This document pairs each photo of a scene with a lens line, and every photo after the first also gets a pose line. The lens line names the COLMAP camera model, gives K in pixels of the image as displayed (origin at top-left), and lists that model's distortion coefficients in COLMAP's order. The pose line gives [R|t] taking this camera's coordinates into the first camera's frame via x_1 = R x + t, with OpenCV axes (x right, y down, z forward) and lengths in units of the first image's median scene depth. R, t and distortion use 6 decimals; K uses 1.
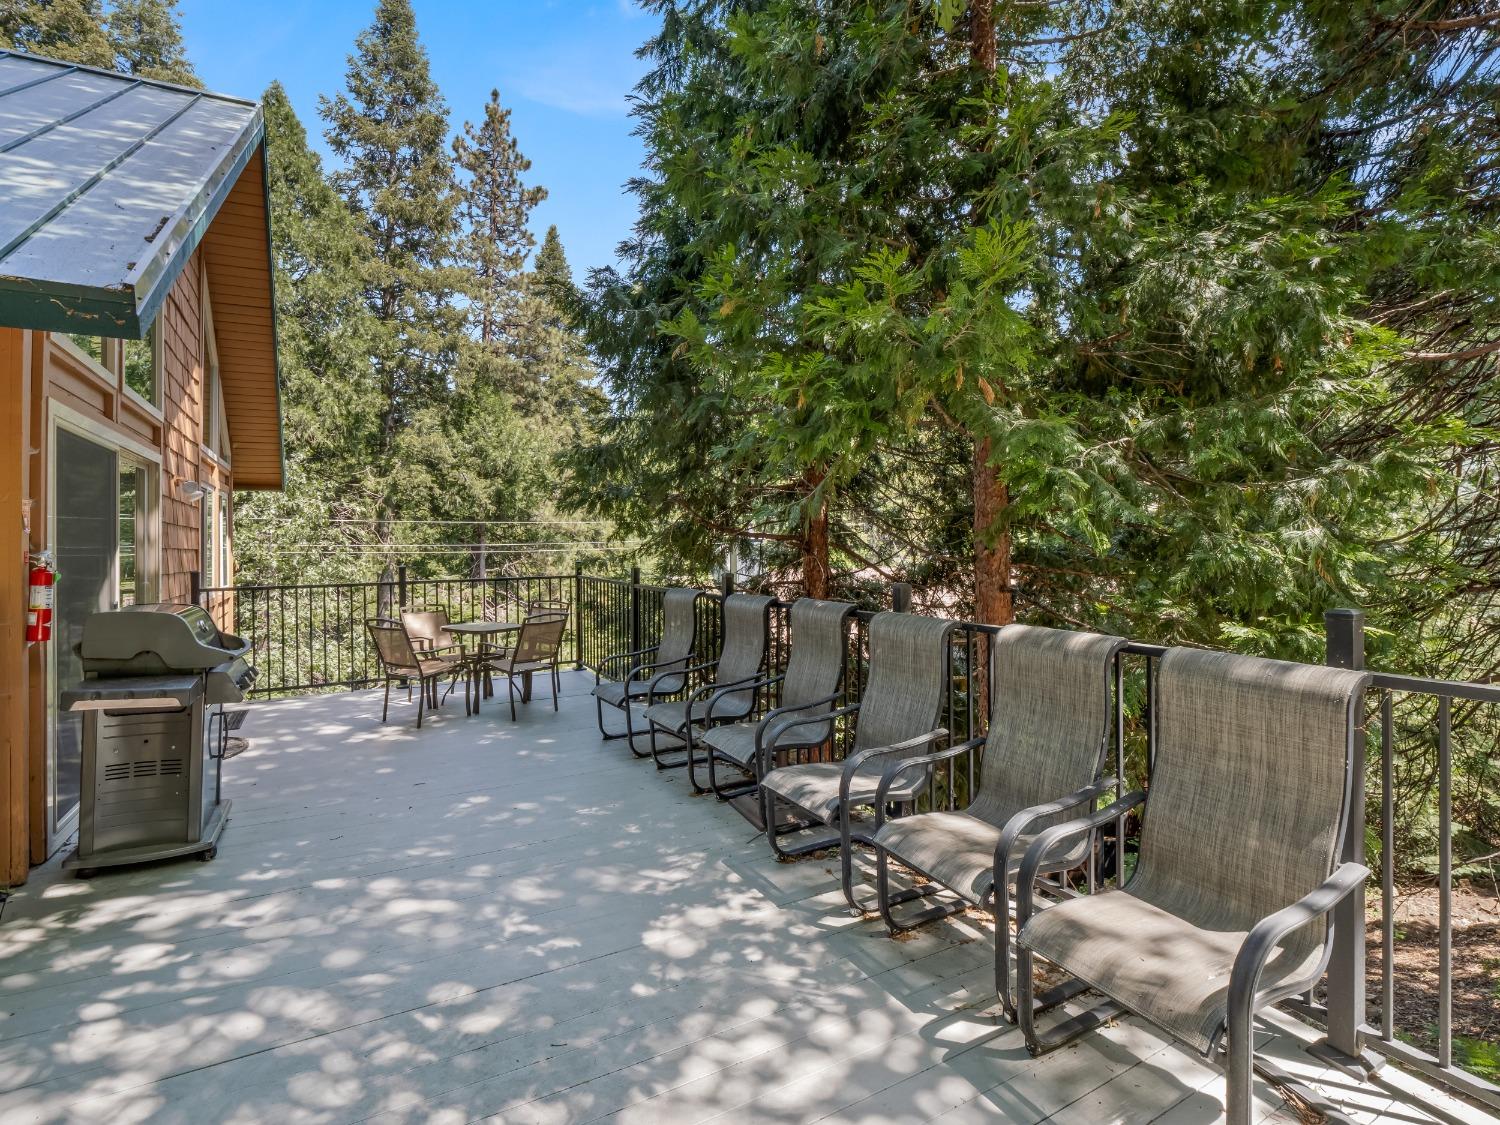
lens RADIAL K [[719.3, 0, 747.4], [0, 719.3, 551.5], [0, 0, 1]] dist [-0.019652, 0.000006]
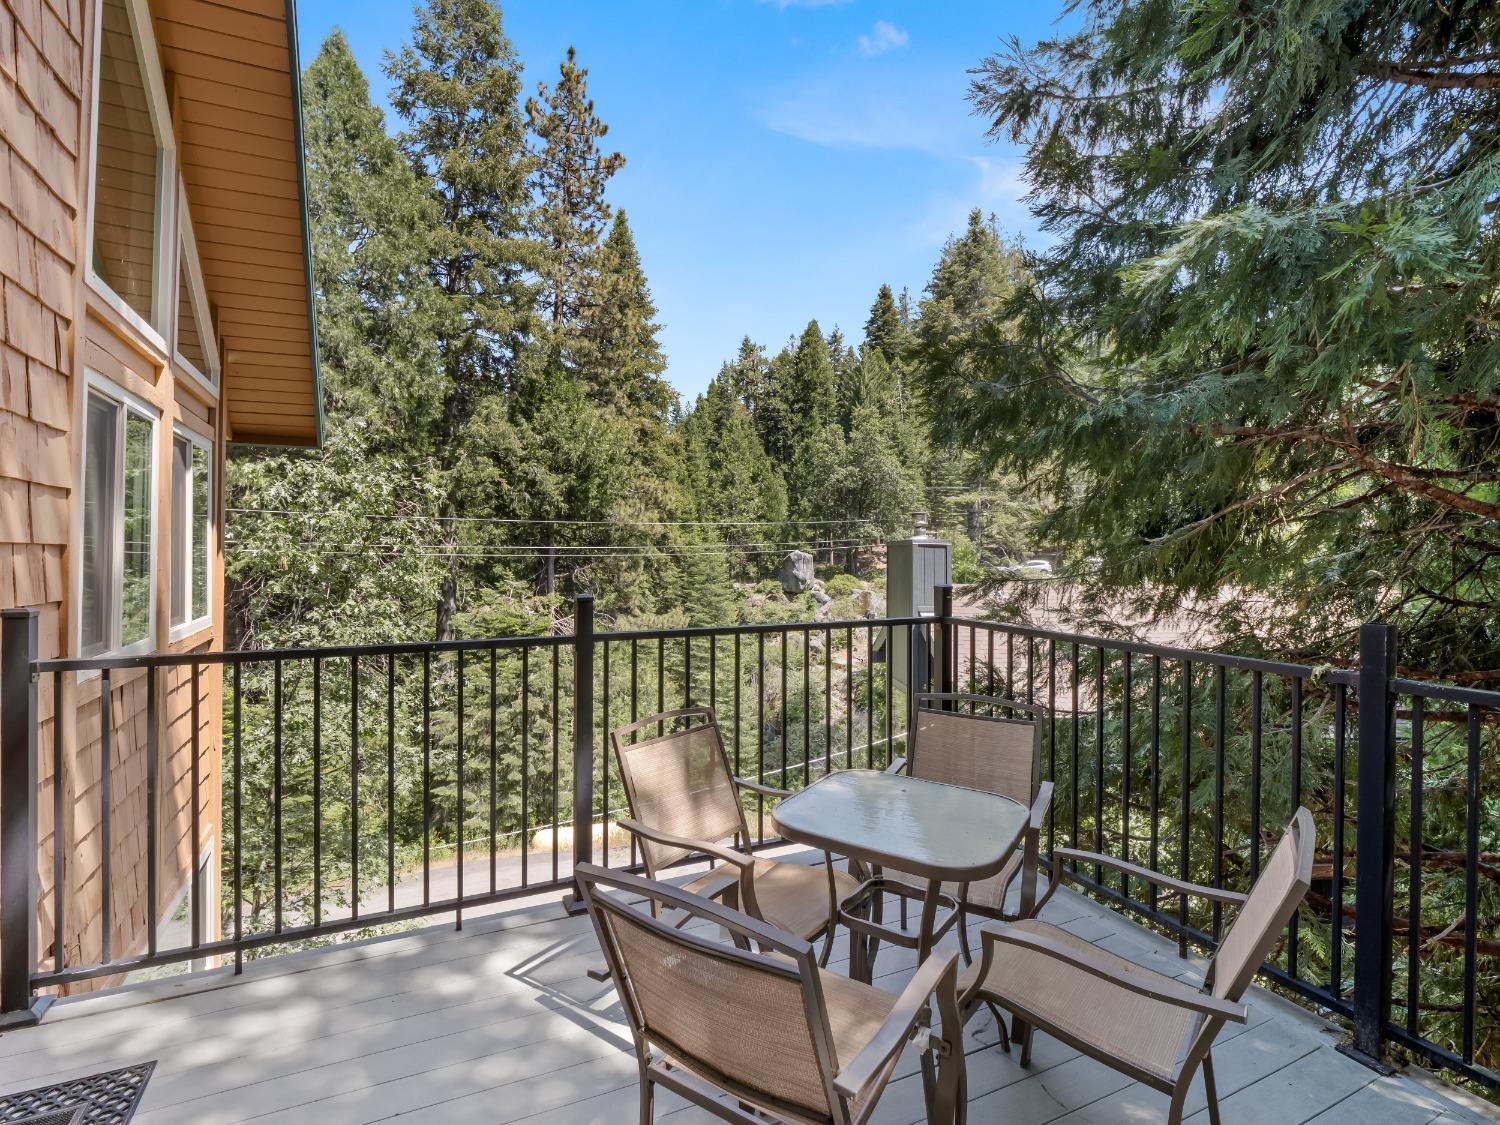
lens RADIAL K [[734.7, 0, 756.1], [0, 734.7, 556.6], [0, 0, 1]] dist [-0.021496, 0.000179]
pose [[0.998123, 0.013909, -0.059634, -0.061602], [-0.013986, 0.999902, -0.000872, -0.000538], [0.059616, 0.001704, 0.998220, 0.101439]]
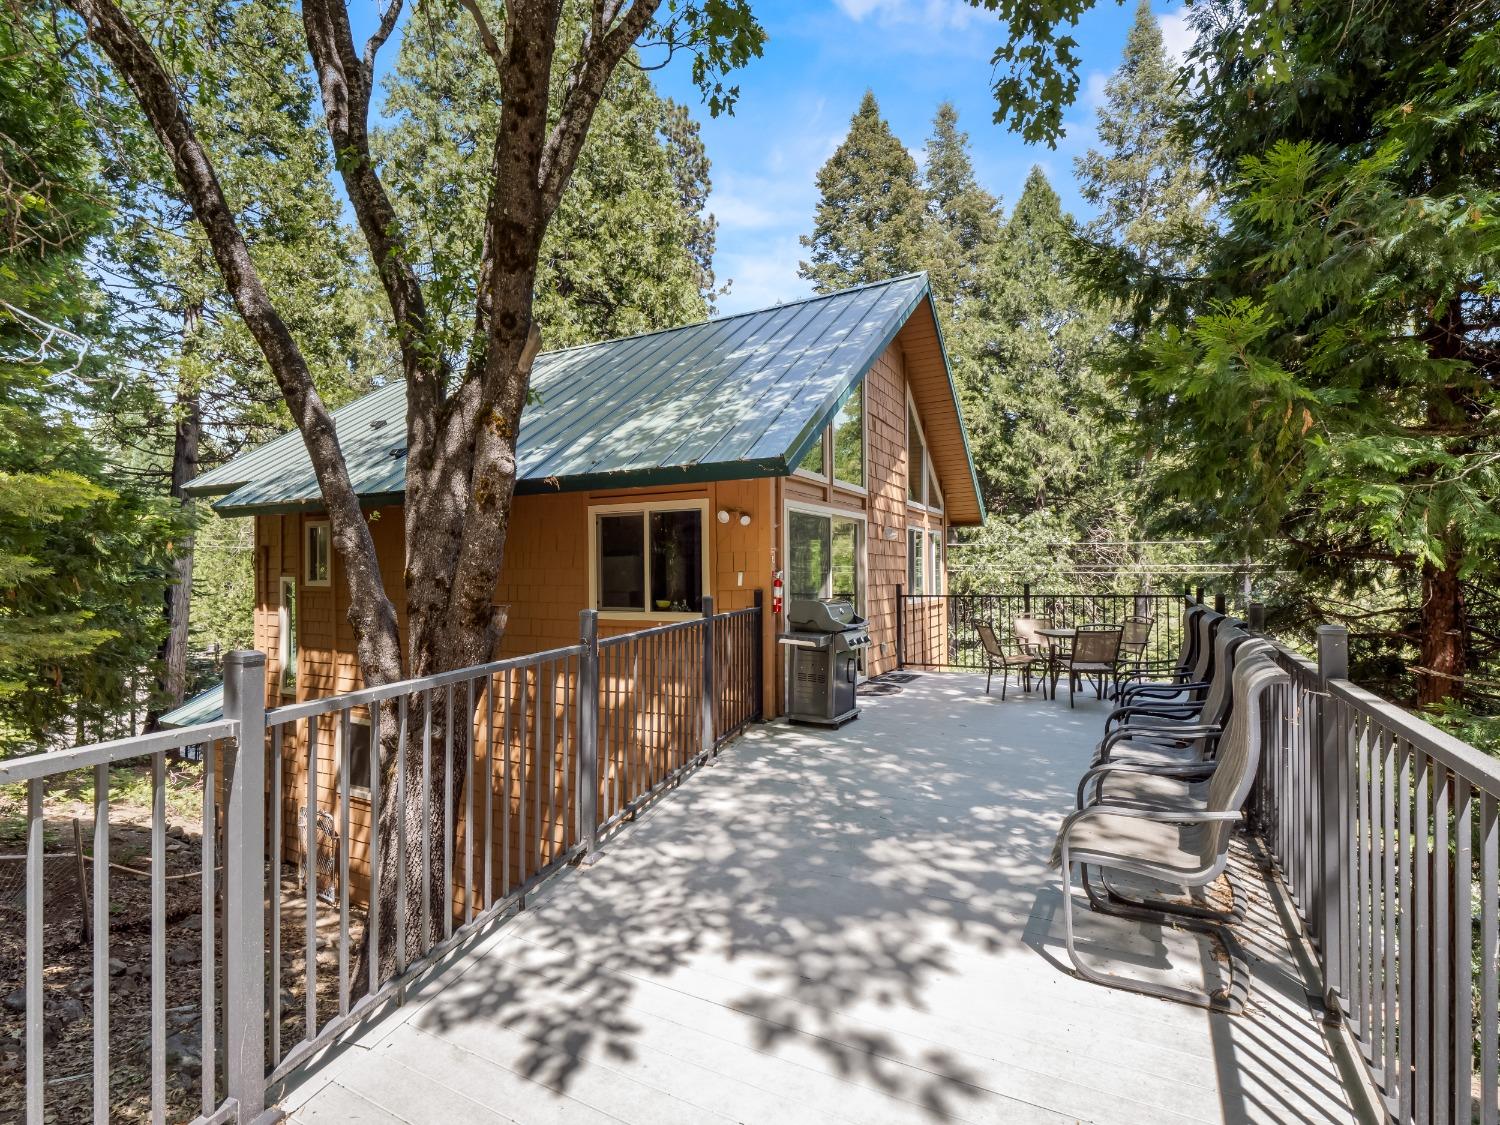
lens RADIAL K [[719.3, 0, 747.4], [0, 719.3, 551.5], [0, 0, 1]] dist [-0.019652, 0.000006]
pose [[0.532217, -0.022228, -0.846316, 0.057013], [-0.002090, 0.999618, -0.027568, -0.000015], [0.846605, 0.016441, 0.531967, -0.018700]]
